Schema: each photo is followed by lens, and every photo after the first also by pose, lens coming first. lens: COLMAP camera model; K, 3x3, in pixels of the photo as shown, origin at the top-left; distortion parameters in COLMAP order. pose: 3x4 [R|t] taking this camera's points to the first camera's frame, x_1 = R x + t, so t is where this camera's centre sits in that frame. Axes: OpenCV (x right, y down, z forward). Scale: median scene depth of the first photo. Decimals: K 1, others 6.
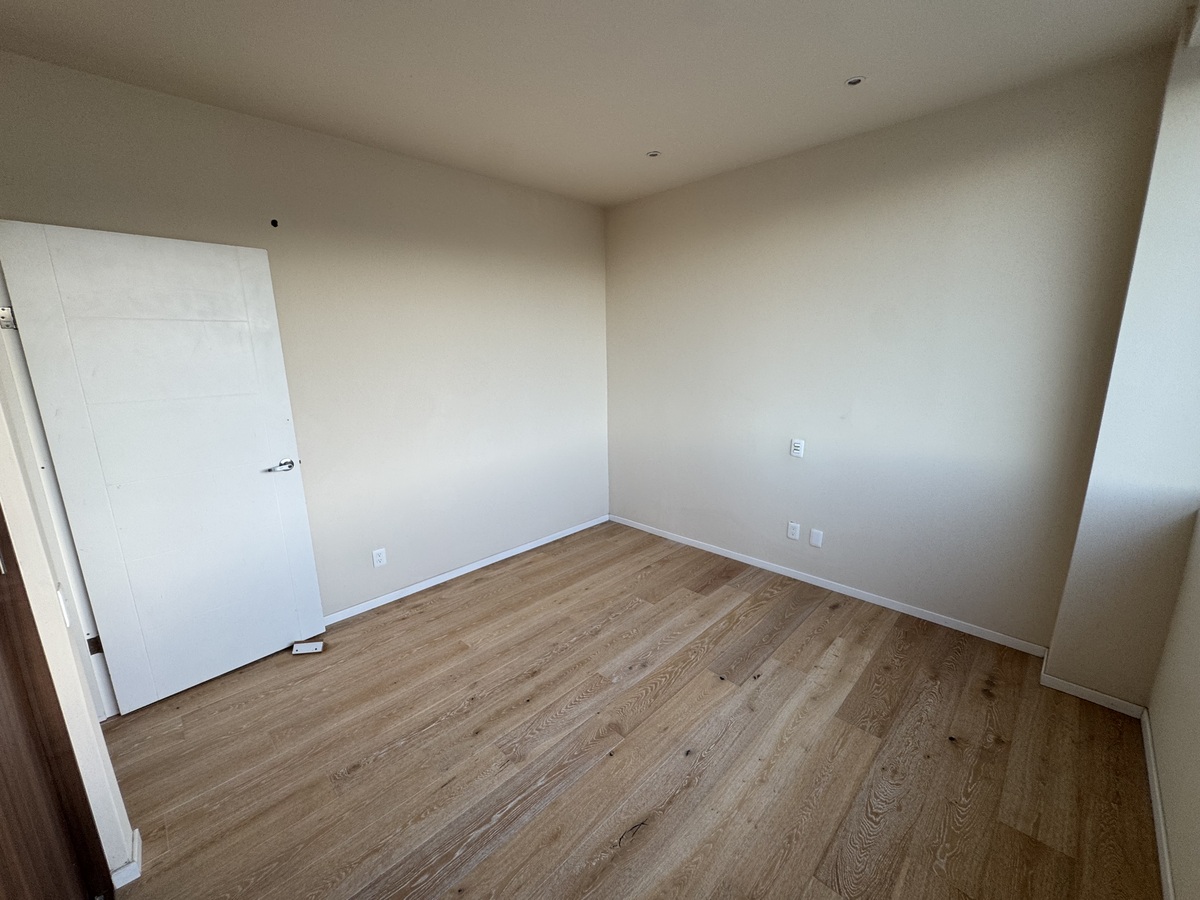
lens RADIAL K [[480.2, 0, 598.8], [0, 480.2, 451.3], [0, 0, 1]] dist [0.002017, -0.001133]
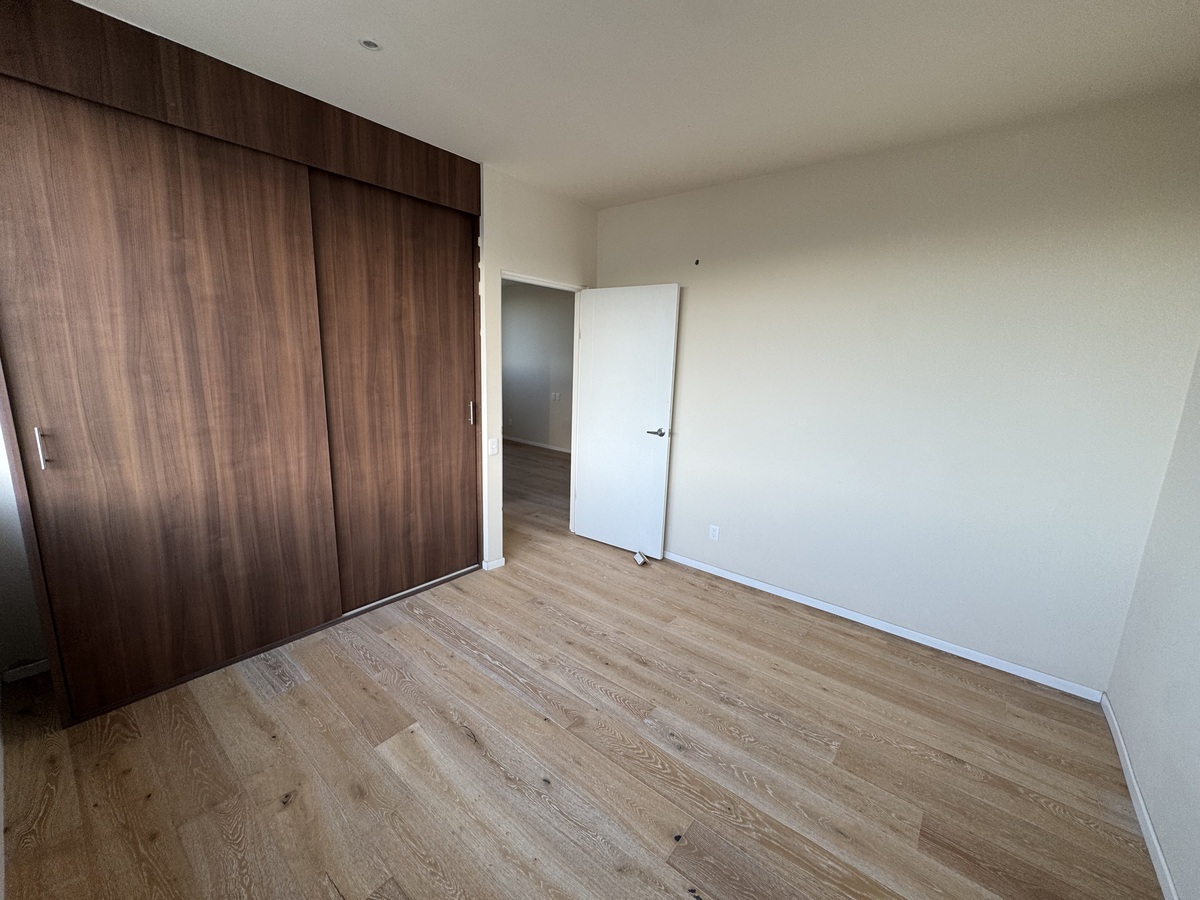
lens RADIAL K [[480.2, 0, 597.4], [0, 480.2, 450.3], [0, 0, 1]] dist [0.002017, -0.001133]
pose [[0.094685, 0.209119, -0.973295, 0.712069], [-0.246928, 0.952068, 0.180536, -0.127155], [0.964397, 0.223240, 0.141784, 0.606010]]
